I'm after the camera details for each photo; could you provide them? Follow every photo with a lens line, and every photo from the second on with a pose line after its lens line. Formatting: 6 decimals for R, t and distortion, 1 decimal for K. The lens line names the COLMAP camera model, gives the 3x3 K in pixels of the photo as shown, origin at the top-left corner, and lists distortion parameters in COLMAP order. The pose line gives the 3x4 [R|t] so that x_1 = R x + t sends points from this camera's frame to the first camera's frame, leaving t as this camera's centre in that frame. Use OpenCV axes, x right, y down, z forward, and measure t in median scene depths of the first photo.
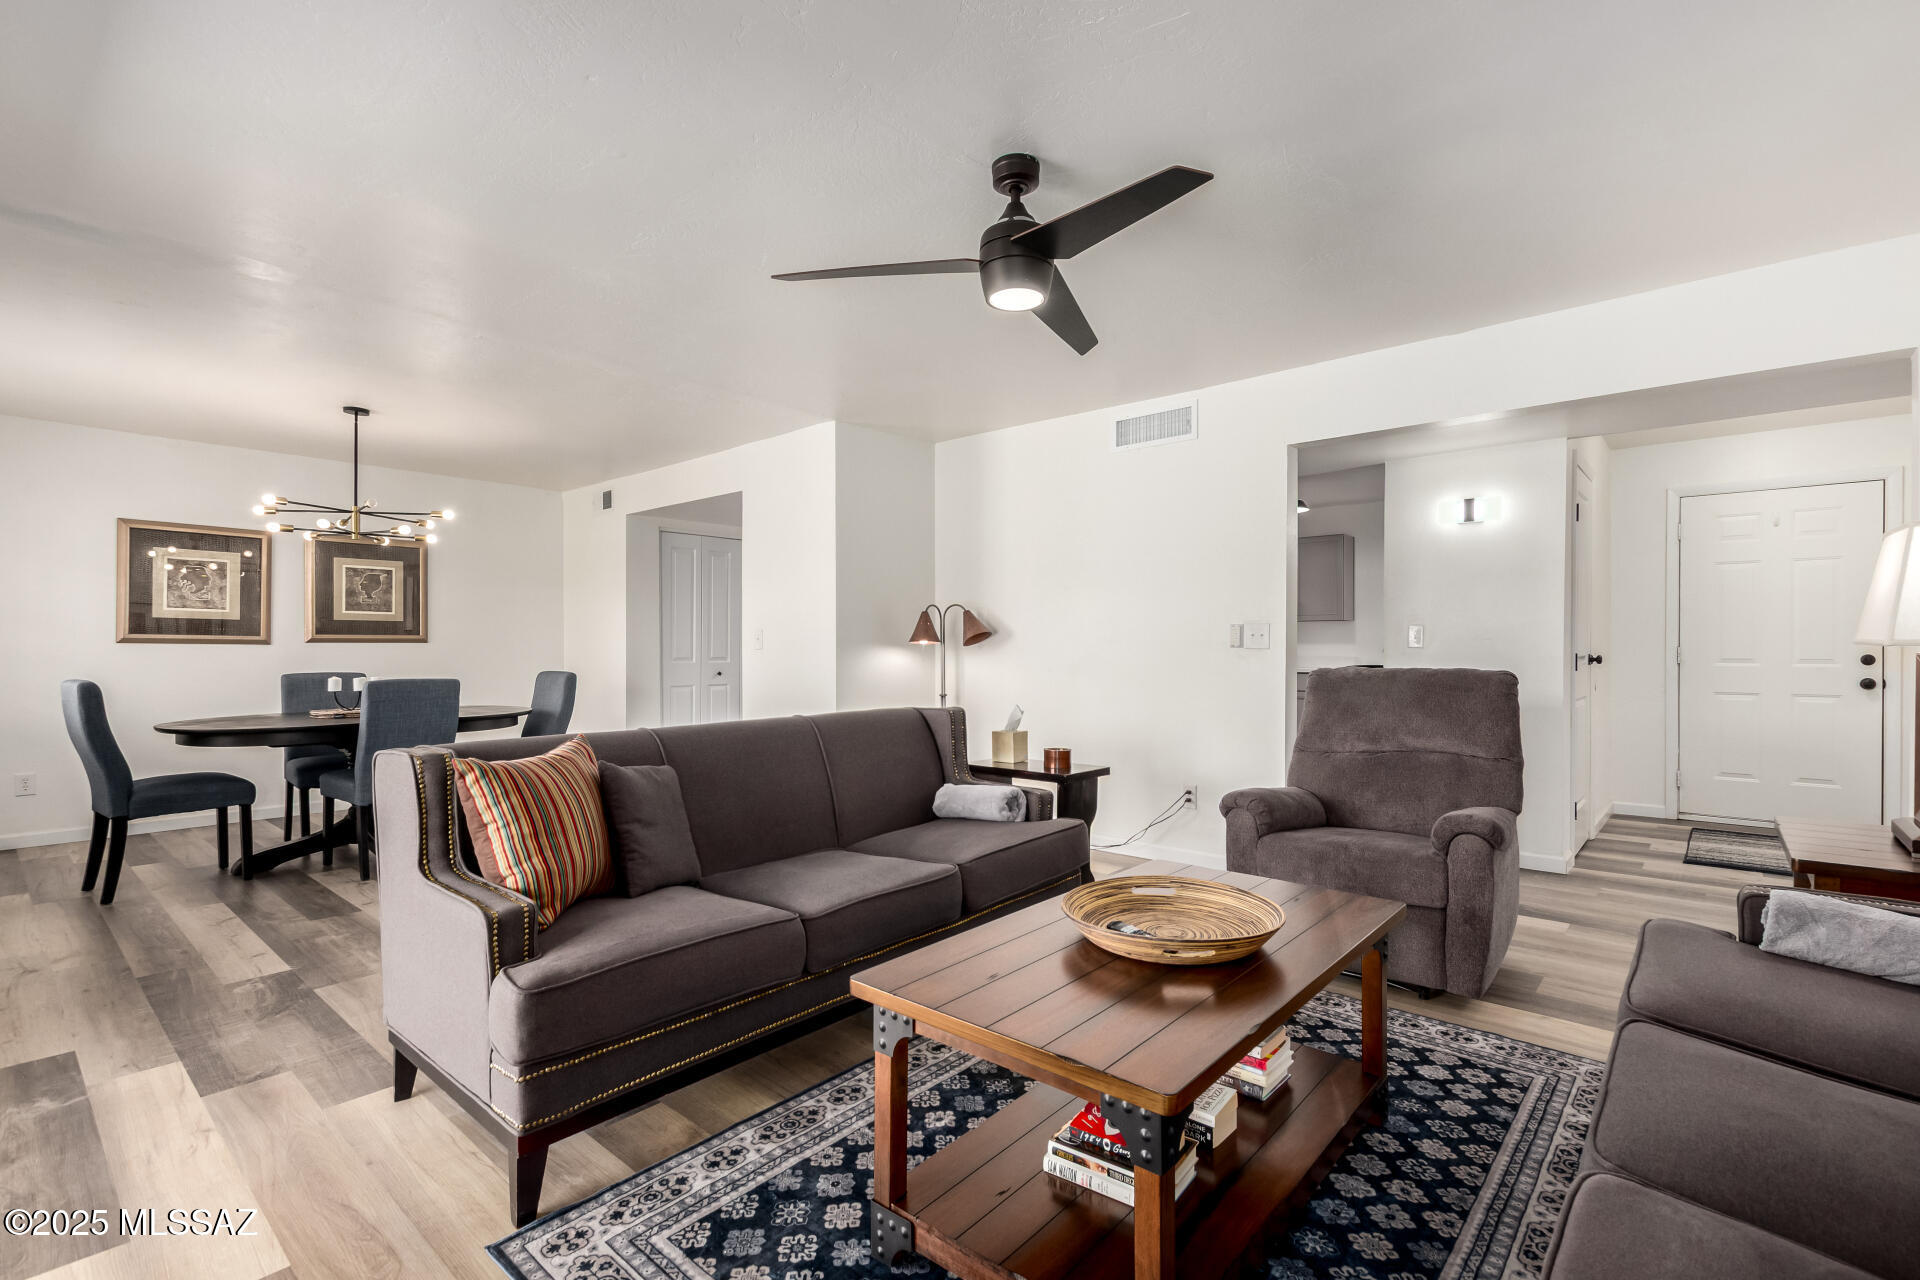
lens RADIAL K [[874.9, 0, 971.6], [0, 874.9, 643.5], [0, 0, 1]] dist [0.009659, -0.004279]
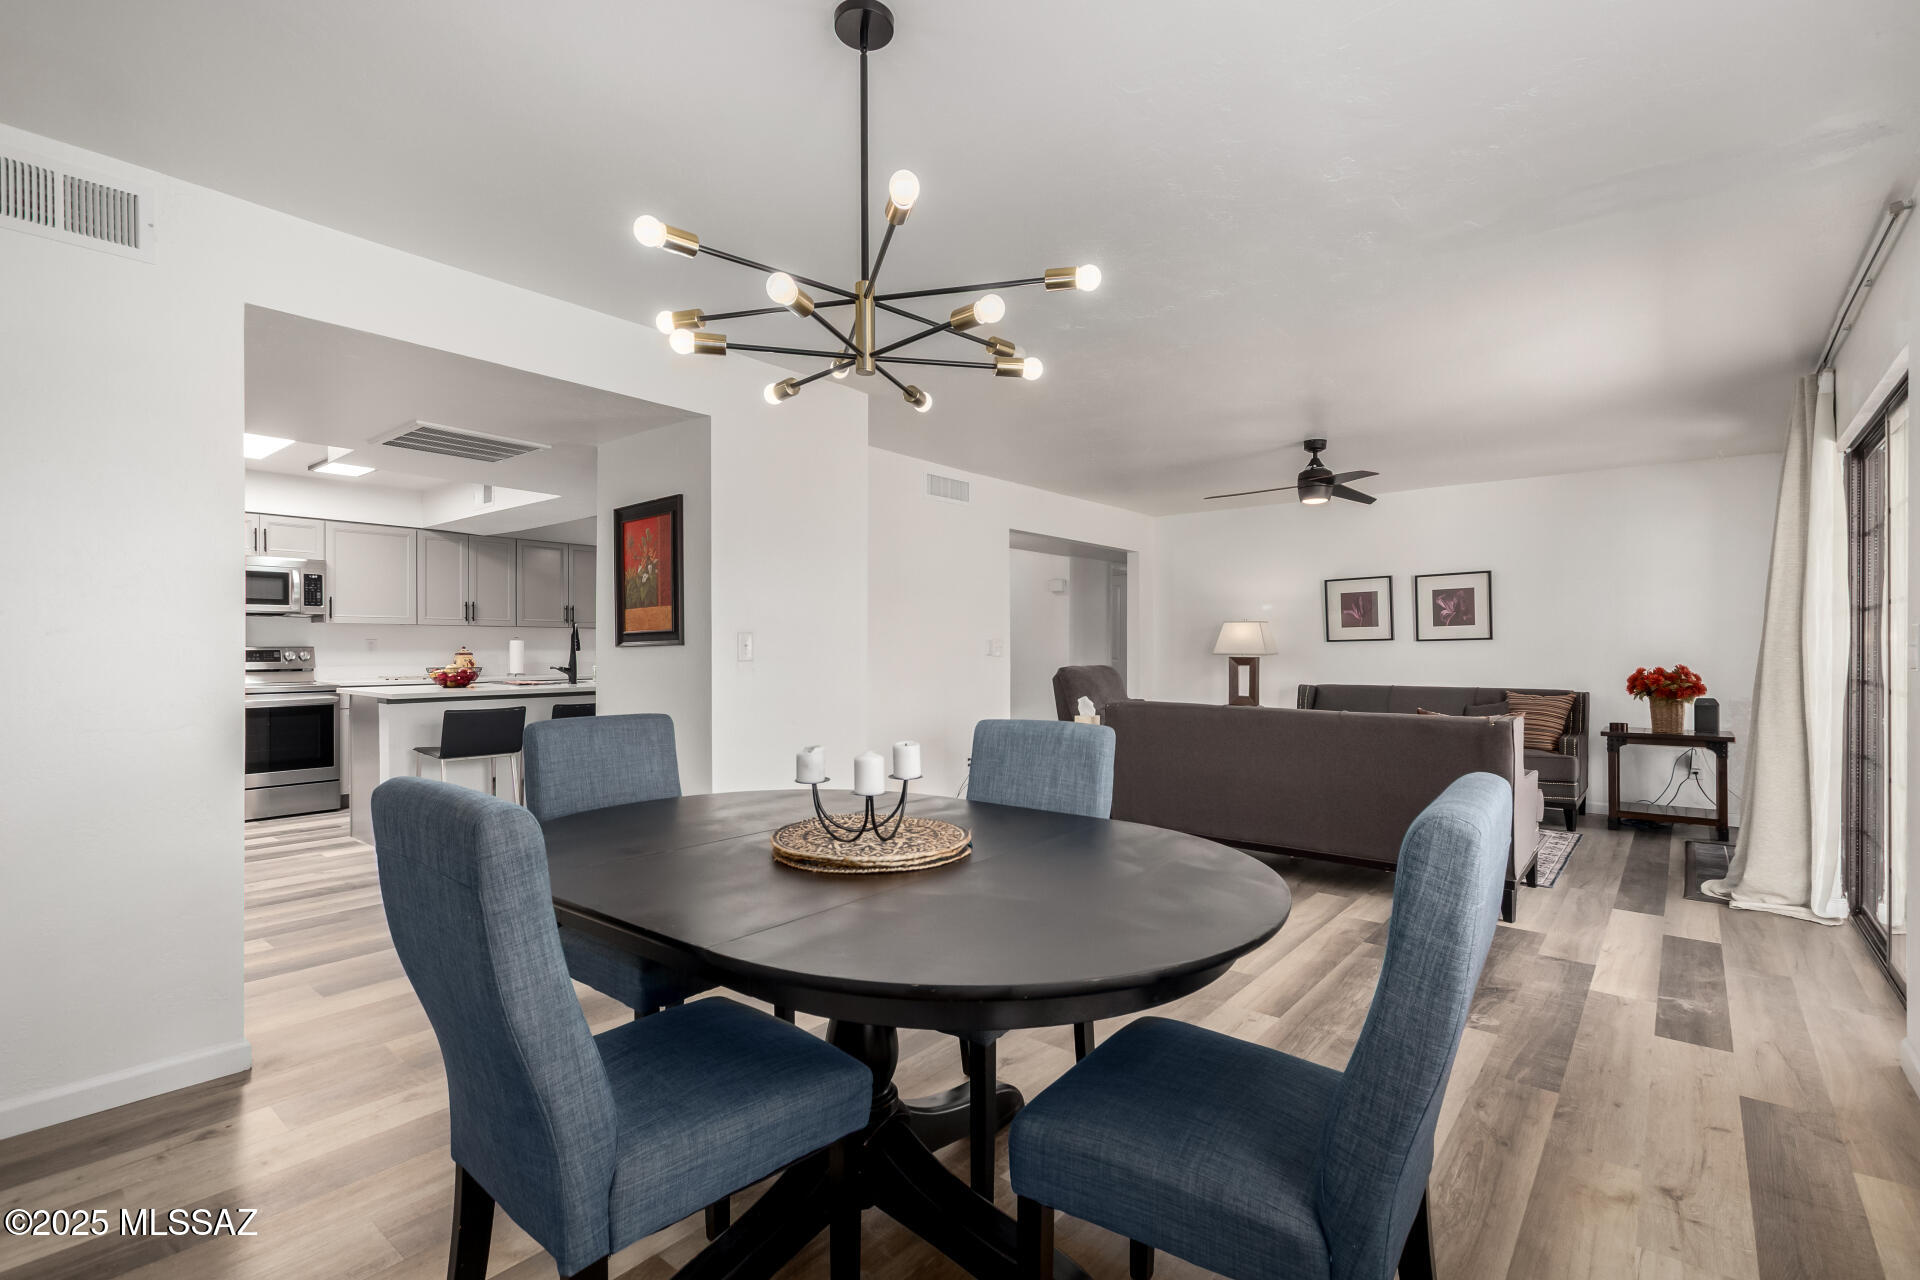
lens RADIAL K [[874.9, 0, 972.8], [0, 874.9, 657.0], [0, 0, 1]] dist [0.009659, -0.004279]
pose [[-0.031132, -0.007681, 0.999486, -1.935927], [-0.005413, 0.999957, 0.007516, -0.006227], [-0.999501, -0.005176, -0.031172, 1.751856]]
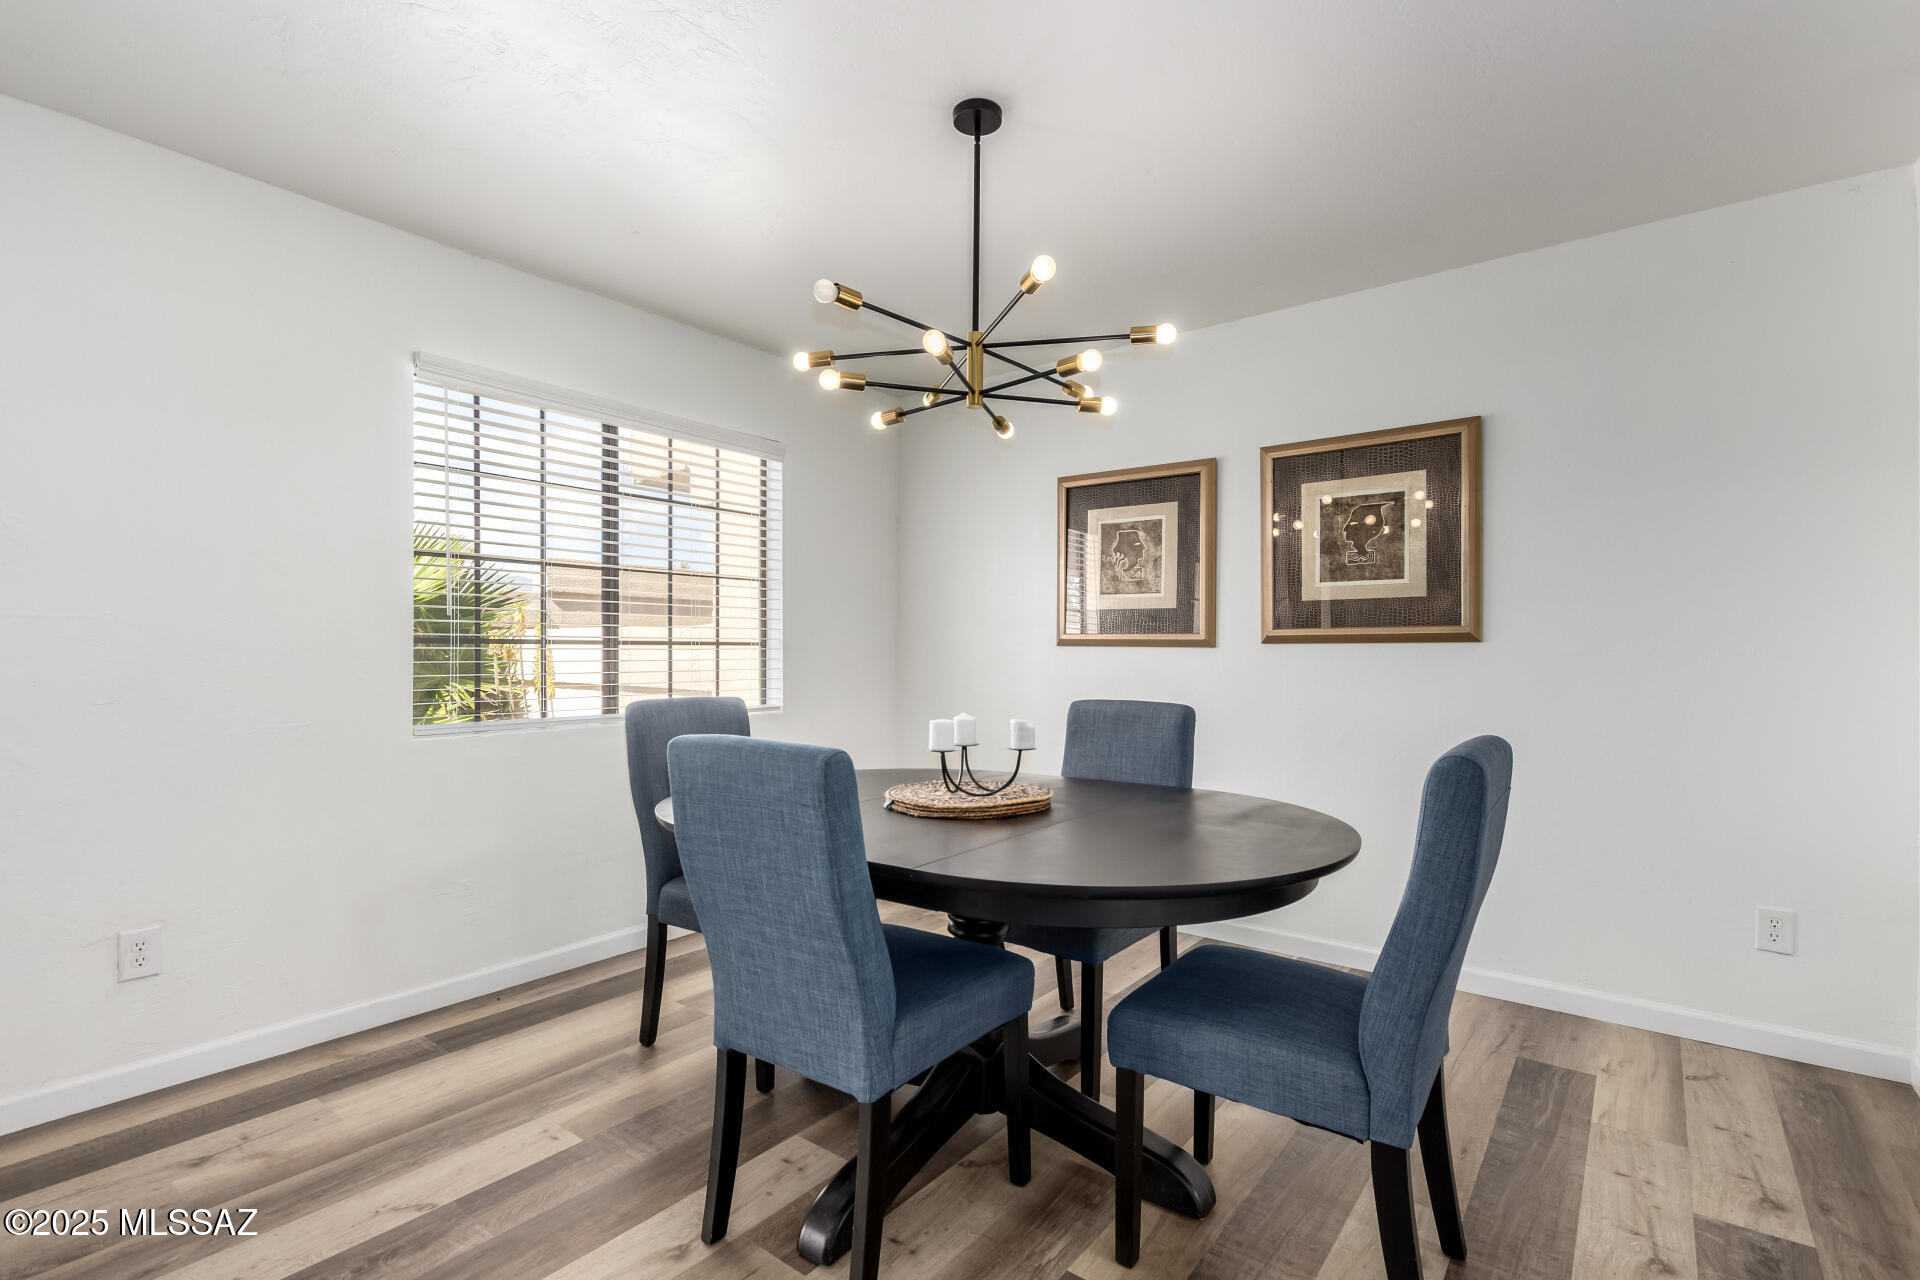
lens RADIAL K [[874.9, 0, 969.3], [0, 874.9, 654.9], [0, 0, 1]] dist [0.009659, -0.004279]
pose [[0.059610, 0.017211, -0.998073, -0.463570], [0.001550, 0.999849, 0.017335, -0.009576], [0.998221, -0.002581, 0.059575, 1.763704]]
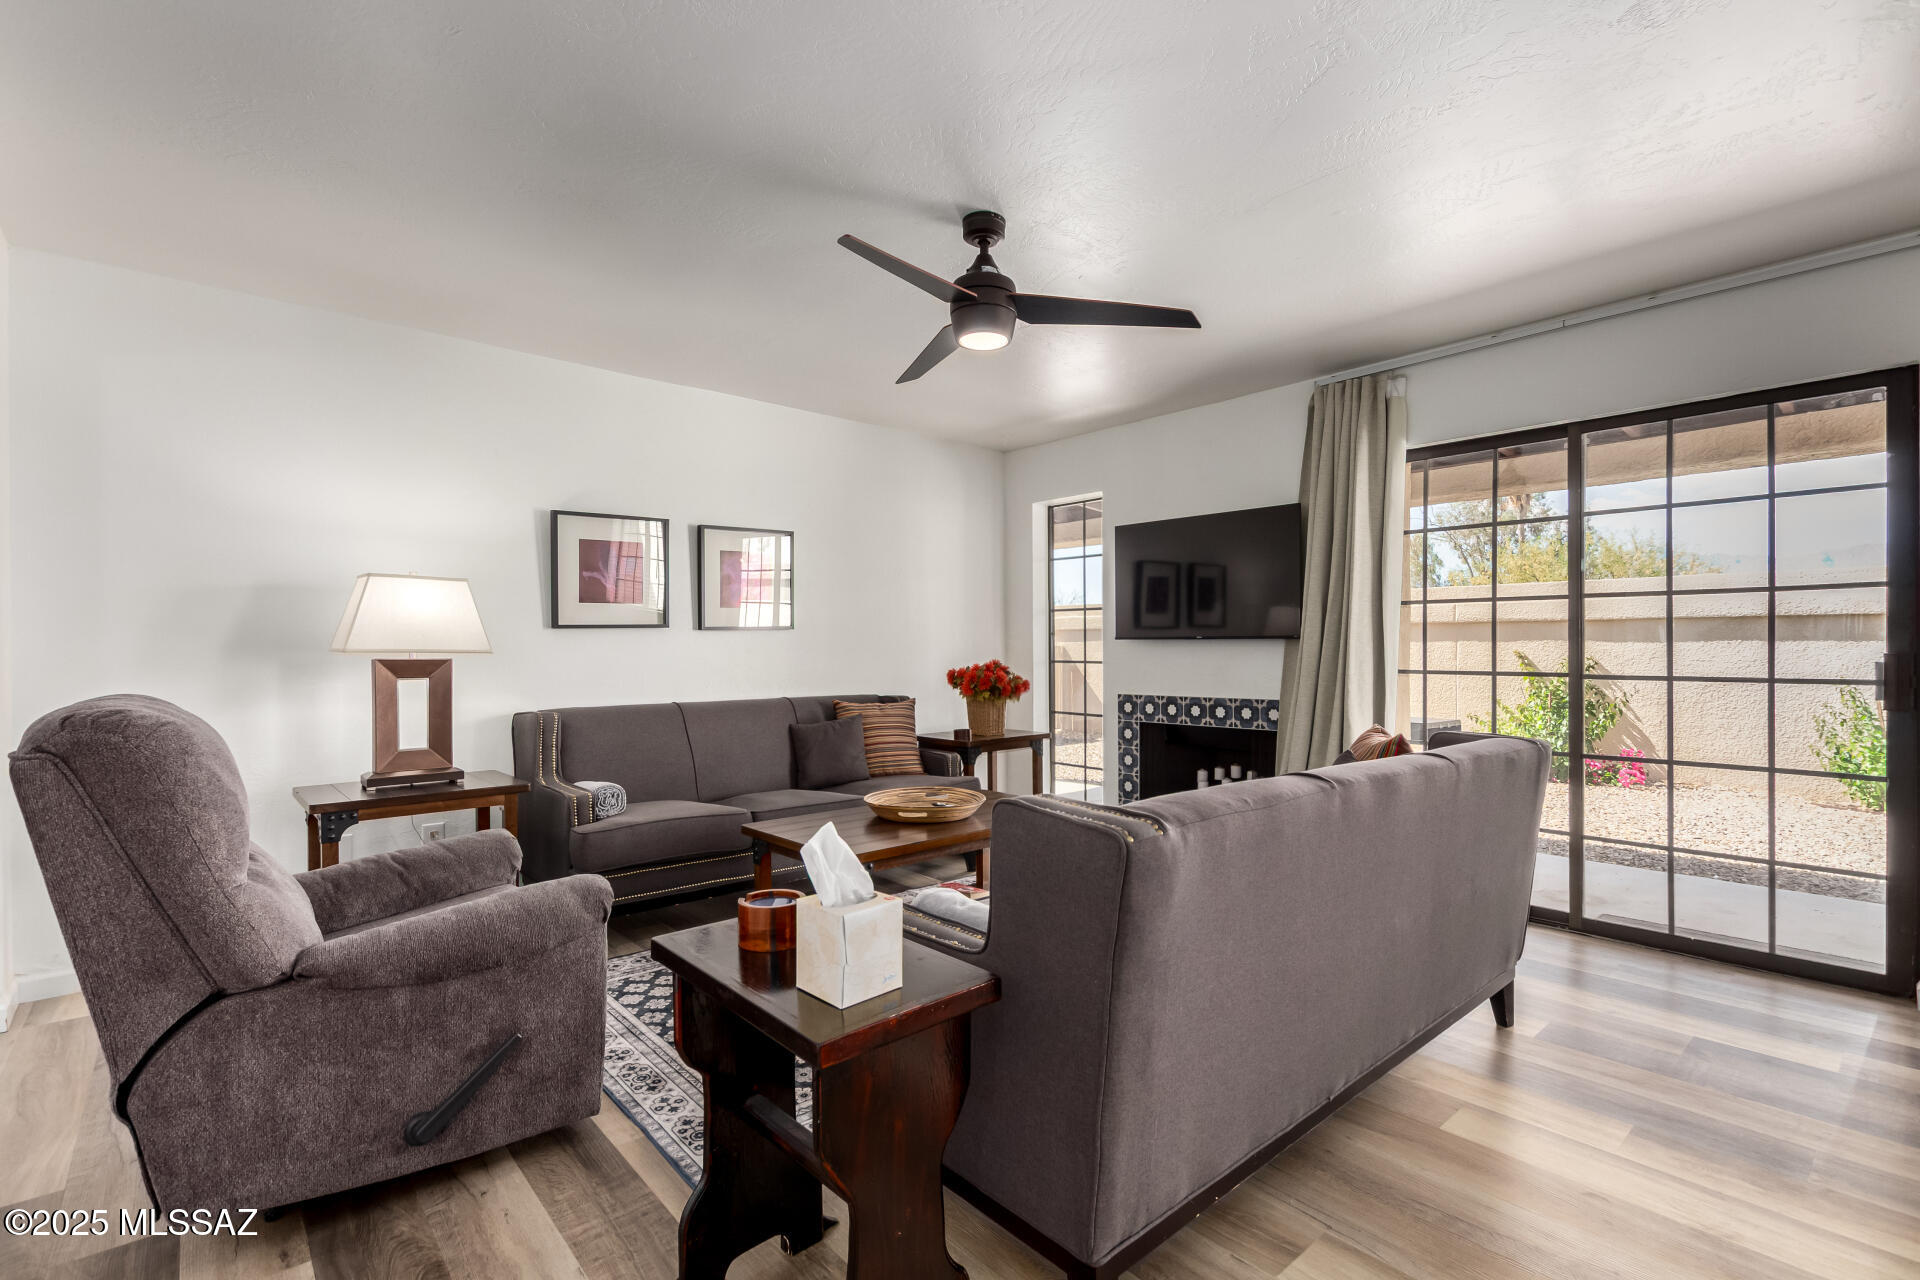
lens RADIAL K [[874.9, 0, 970.1], [0, 874.9, 650.7], [0, 0, 1]] dist [0.009659, -0.004279]
pose [[-0.990718, 0.004050, 0.135876, -0.073970], [0.003800, 0.999991, -0.002101, 0.003167], [-0.135883, -0.001565, -0.990724, 1.900999]]
